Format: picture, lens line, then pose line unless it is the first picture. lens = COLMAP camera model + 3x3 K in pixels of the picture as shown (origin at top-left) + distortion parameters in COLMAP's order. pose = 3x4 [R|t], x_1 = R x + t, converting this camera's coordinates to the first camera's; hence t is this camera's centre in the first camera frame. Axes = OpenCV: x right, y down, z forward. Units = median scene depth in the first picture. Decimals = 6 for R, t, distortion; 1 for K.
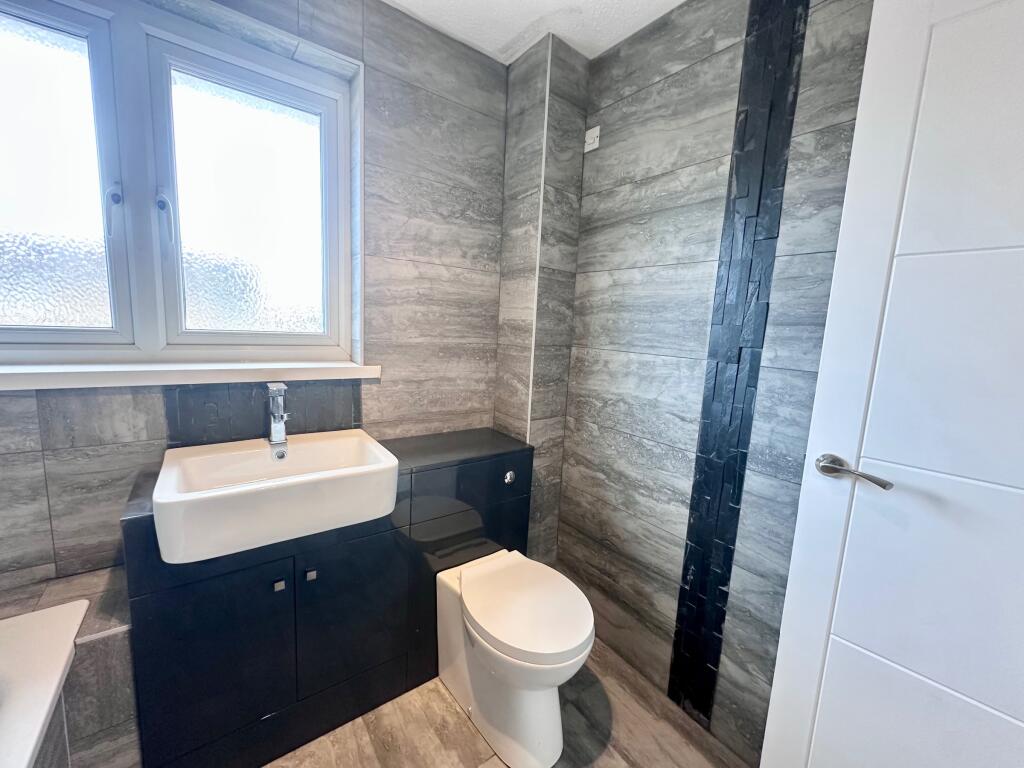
lens RADIAL K [[408.6, 0, 510.2], [0, 408.6, 384.3], [0, 0, 1]] dist [-0.004047, 0.000997]
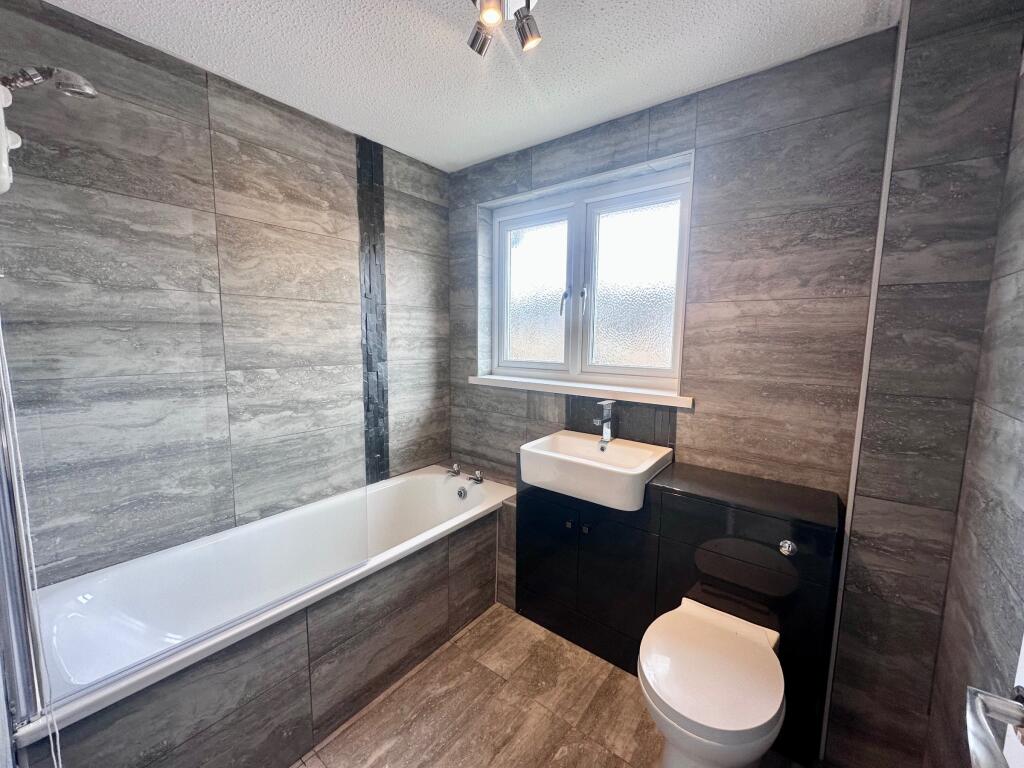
lens RADIAL K [[408.6, 0, 509.0], [0, 408.6, 384.9], [0, 0, 1]] dist [-0.004047, 0.000997]
pose [[0.260133, 0.069646, -0.963058, 0.604530], [-0.135006, 0.990221, 0.035144, -0.049460], [0.956088, 0.120876, 0.266992, 0.195979]]
